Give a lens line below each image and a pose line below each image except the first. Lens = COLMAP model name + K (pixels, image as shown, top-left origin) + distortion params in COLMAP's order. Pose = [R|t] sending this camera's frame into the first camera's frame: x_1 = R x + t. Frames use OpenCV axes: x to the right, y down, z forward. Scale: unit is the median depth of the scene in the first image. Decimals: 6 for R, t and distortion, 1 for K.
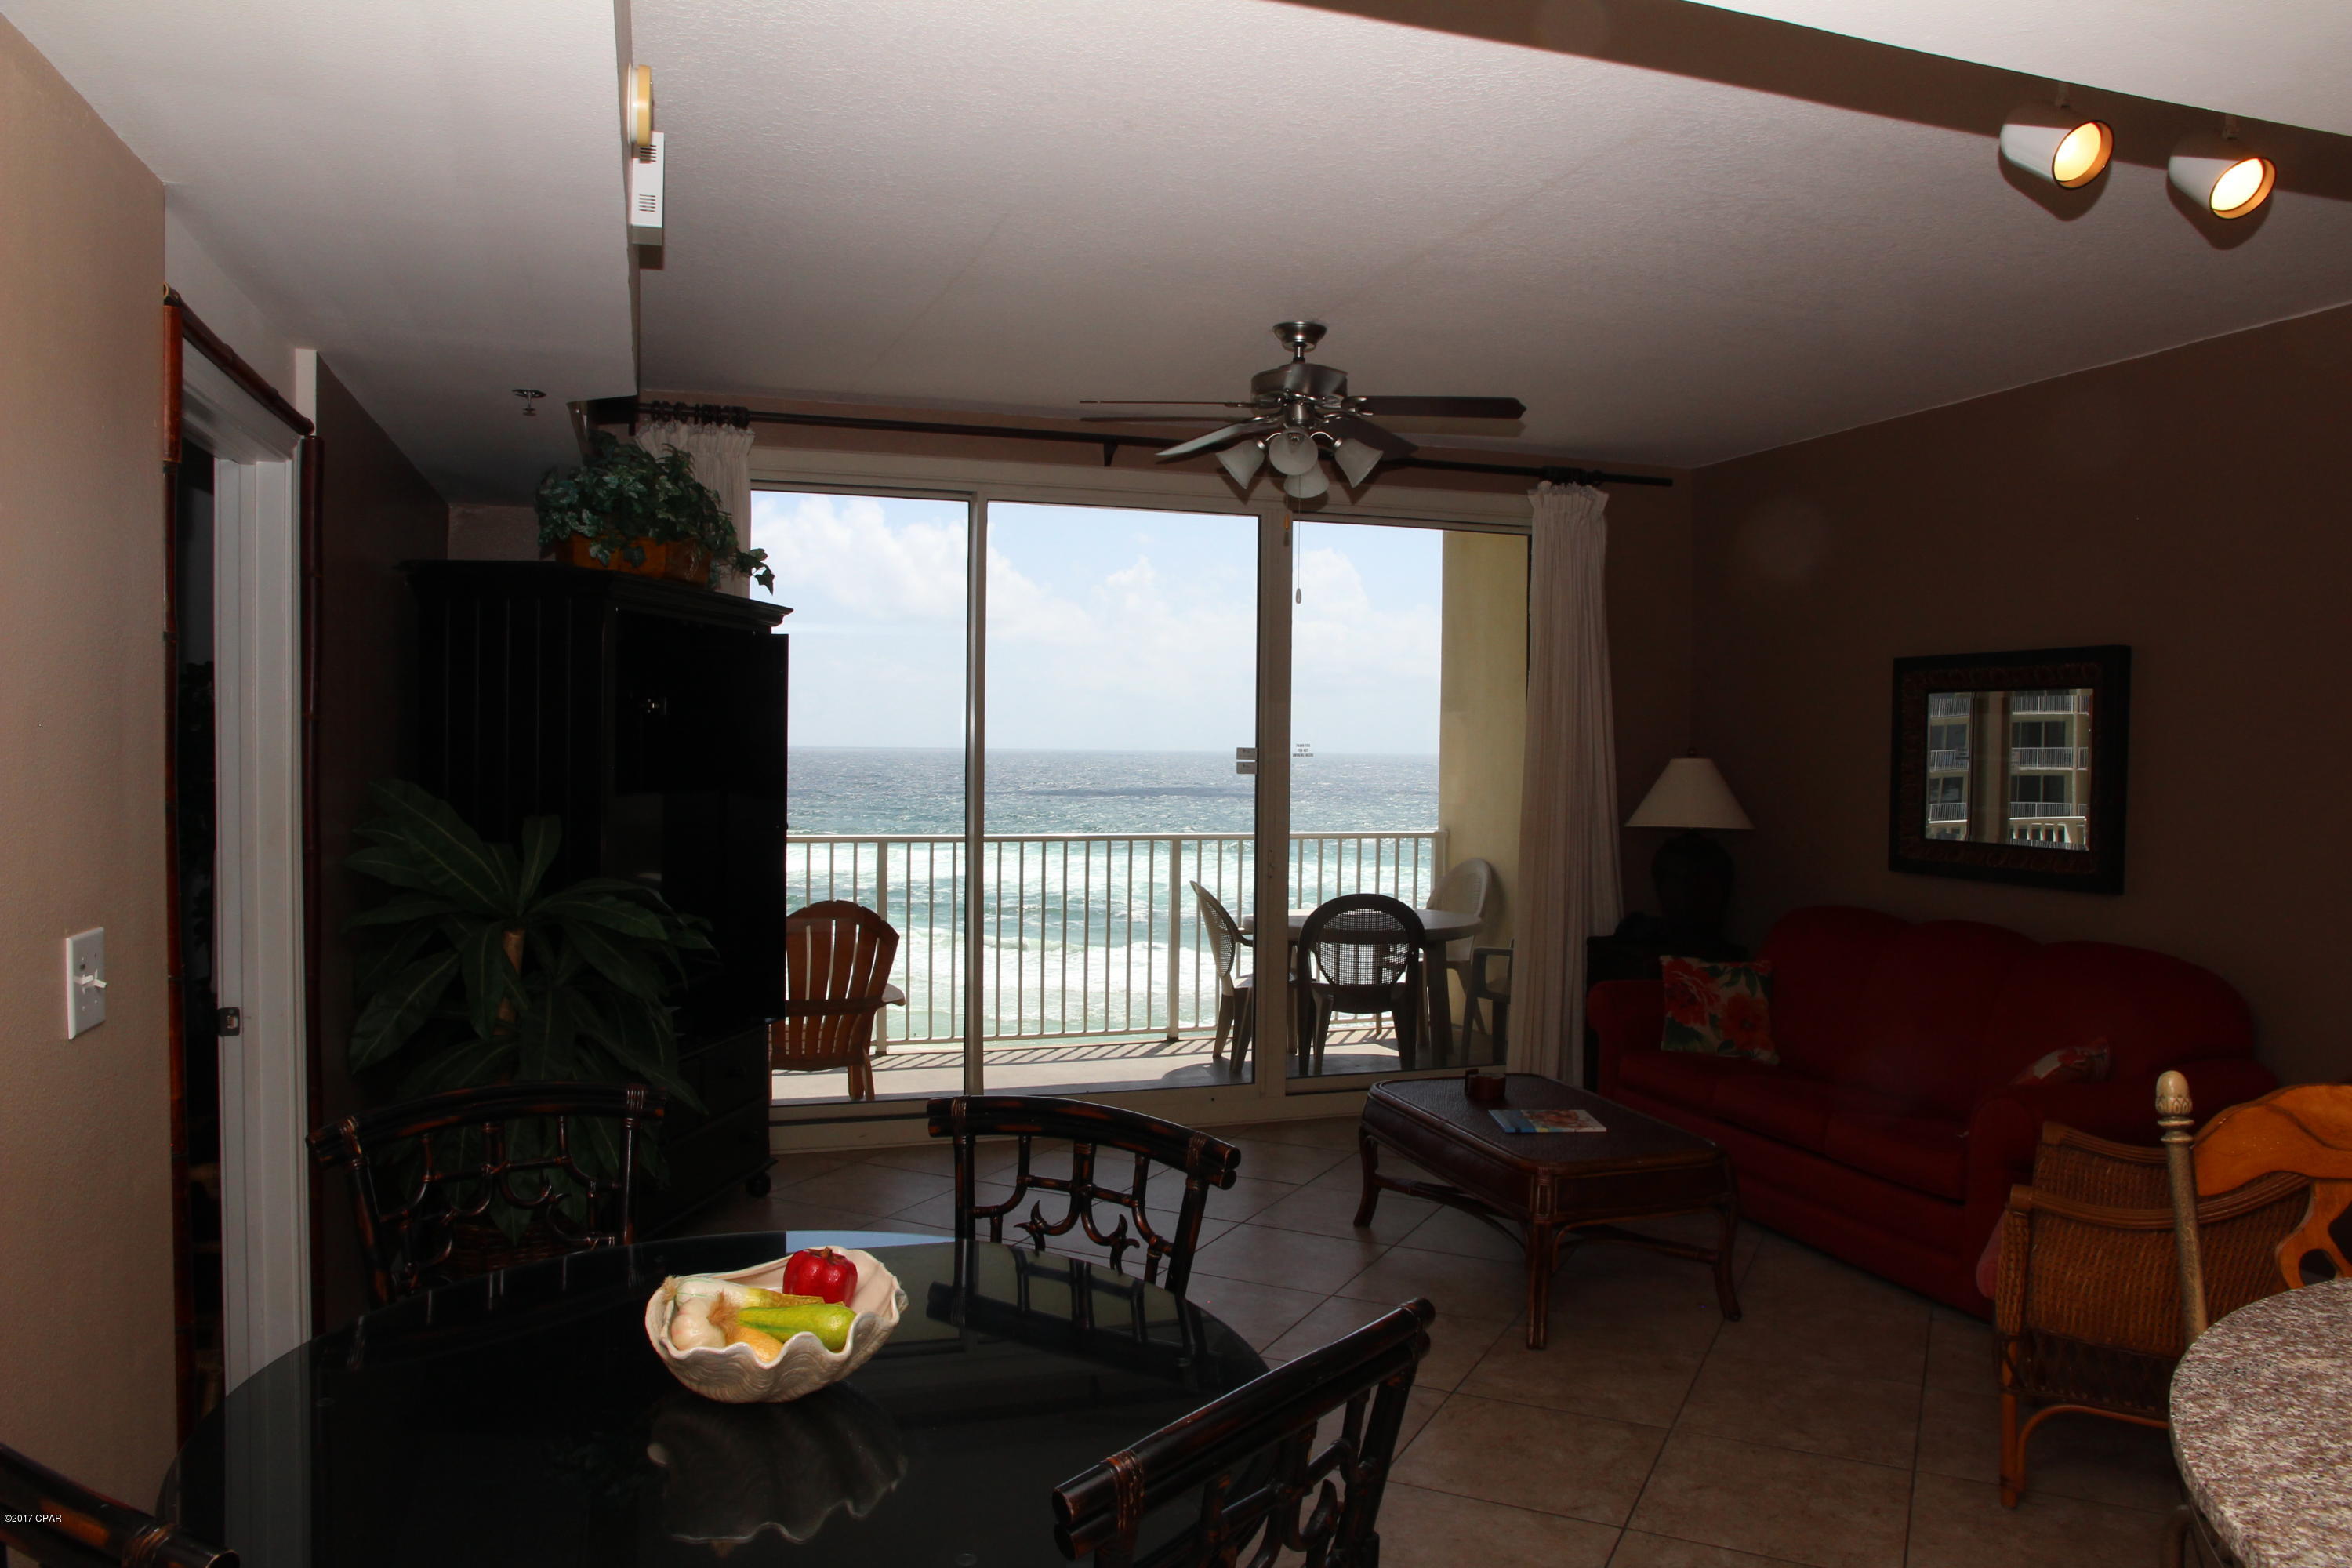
lens RADIAL K [[1619.0, 0, 1200.7], [0, 1619.0, 786.0], [0, 0, 1]] dist [-0.111825, 0.082332]
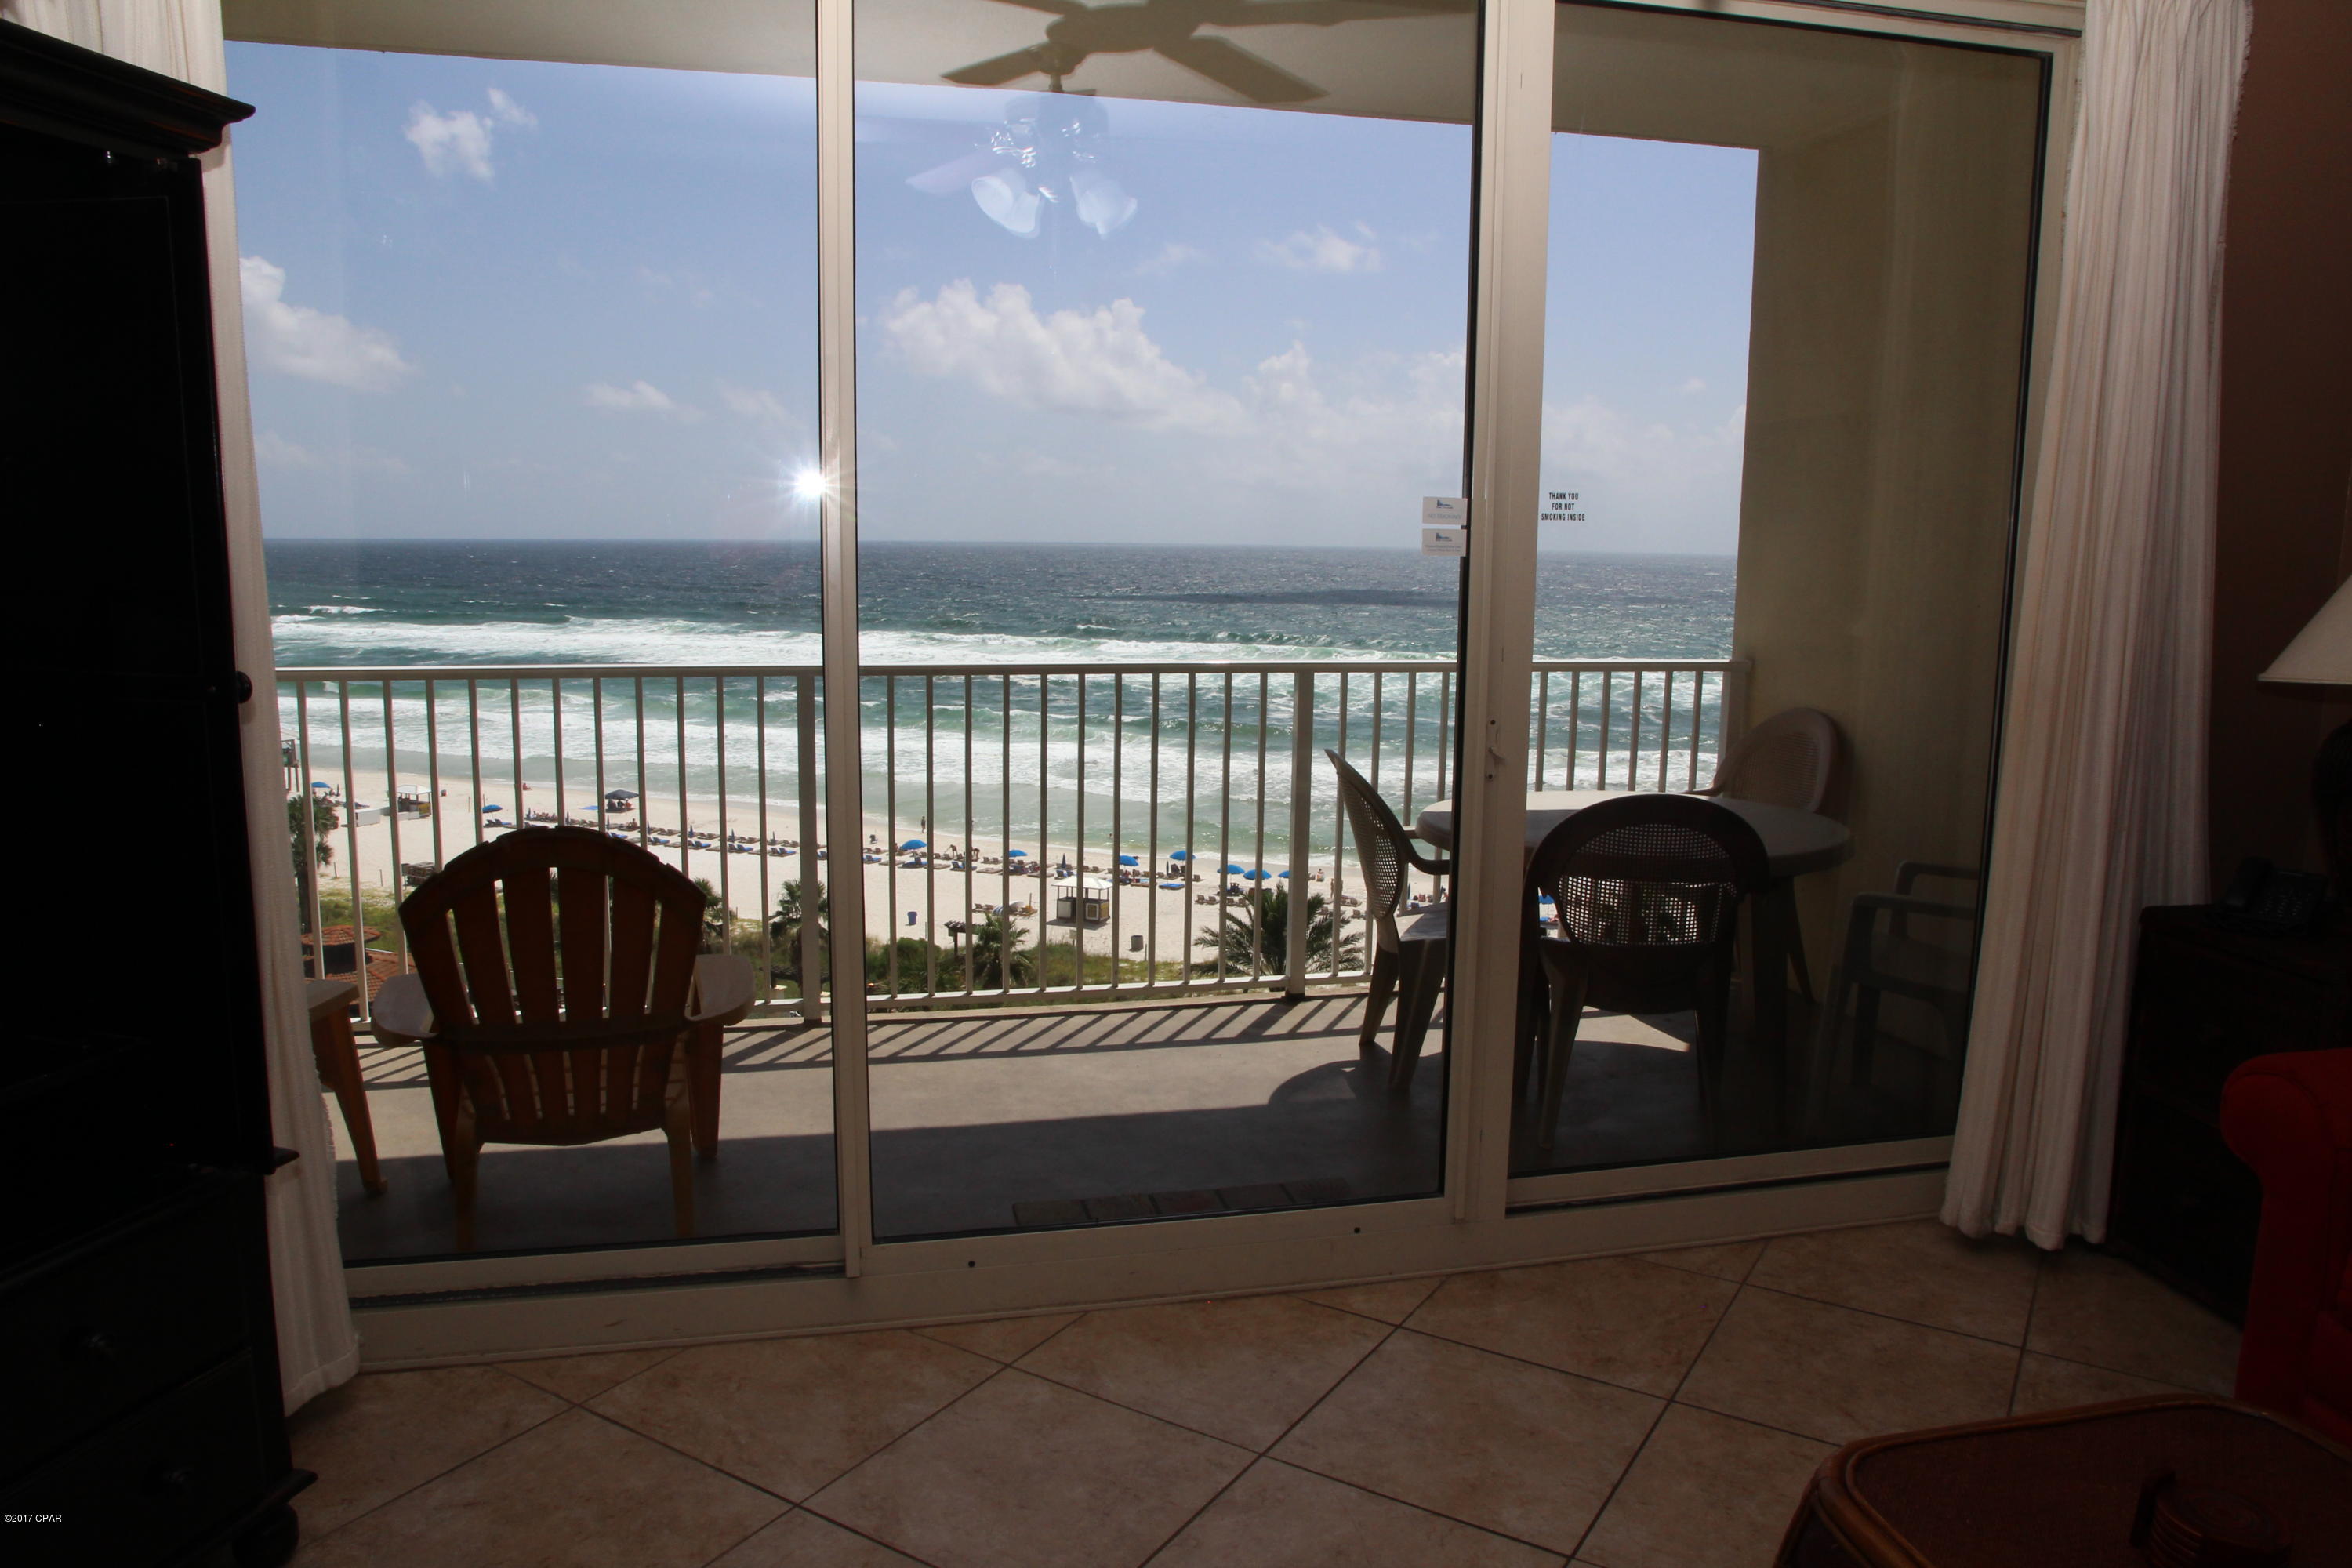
lens RADIAL K [[1619.0, 0, 1200.7], [0, 1619.0, 786.0], [0, 0, 1]] dist [-0.111825, 0.082332]
pose [[0.995595, 0.017168, -0.092169, 0.002316], [-0.005442, 0.992015, 0.126002, 0.000078], [0.093596, -0.124945, 0.987739, 0.435791]]
